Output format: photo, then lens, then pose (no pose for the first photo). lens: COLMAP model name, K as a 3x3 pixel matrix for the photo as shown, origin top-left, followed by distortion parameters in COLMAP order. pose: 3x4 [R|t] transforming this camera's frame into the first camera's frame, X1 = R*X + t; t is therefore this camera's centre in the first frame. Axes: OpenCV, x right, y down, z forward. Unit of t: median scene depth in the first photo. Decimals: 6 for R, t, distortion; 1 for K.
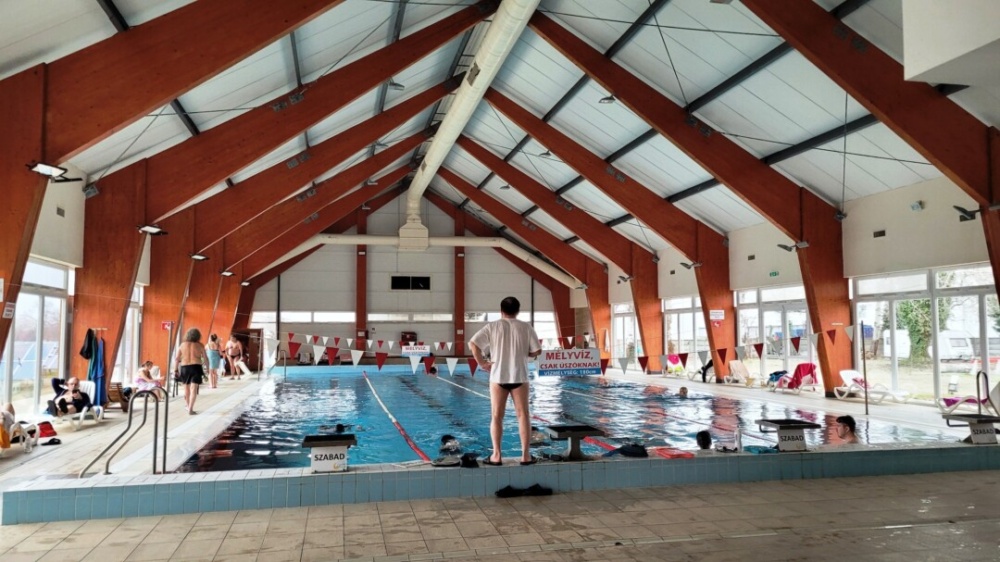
lens RADIAL K [[747.4, 0, 503.9], [0, 747.4, 282.1], [0, 0, 1]] dist [0.047778, -0.009371]
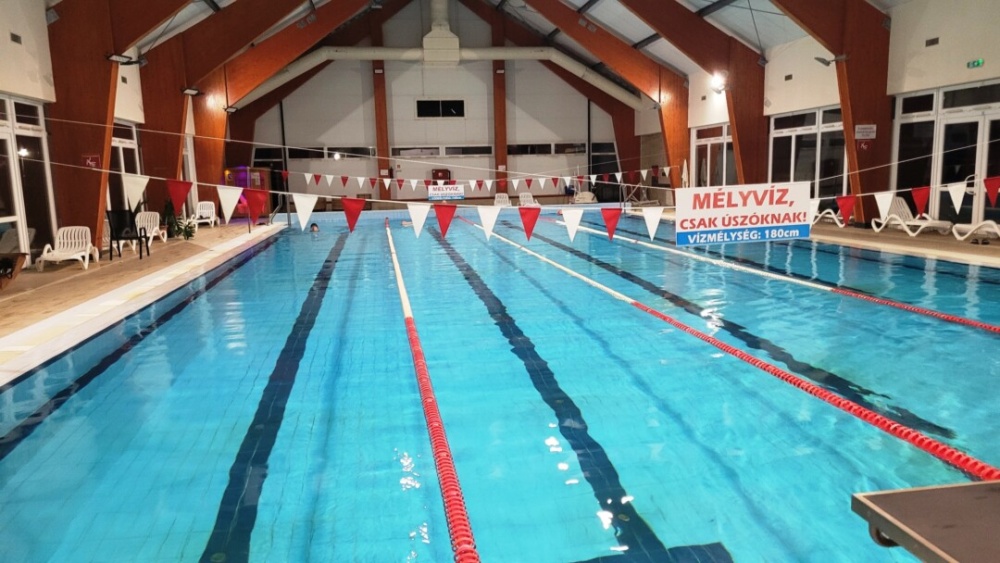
lens RADIAL K [[747.4, 0, 506.6], [0, 747.4, 281.1], [0, 0, 1]] dist [0.047778, -0.009371]
pose [[0.998475, -0.011781, -0.053930, -0.010266], [0.022930, 0.977205, 0.211054, 0.014759], [0.050214, -0.211969, 0.975986, 0.167491]]
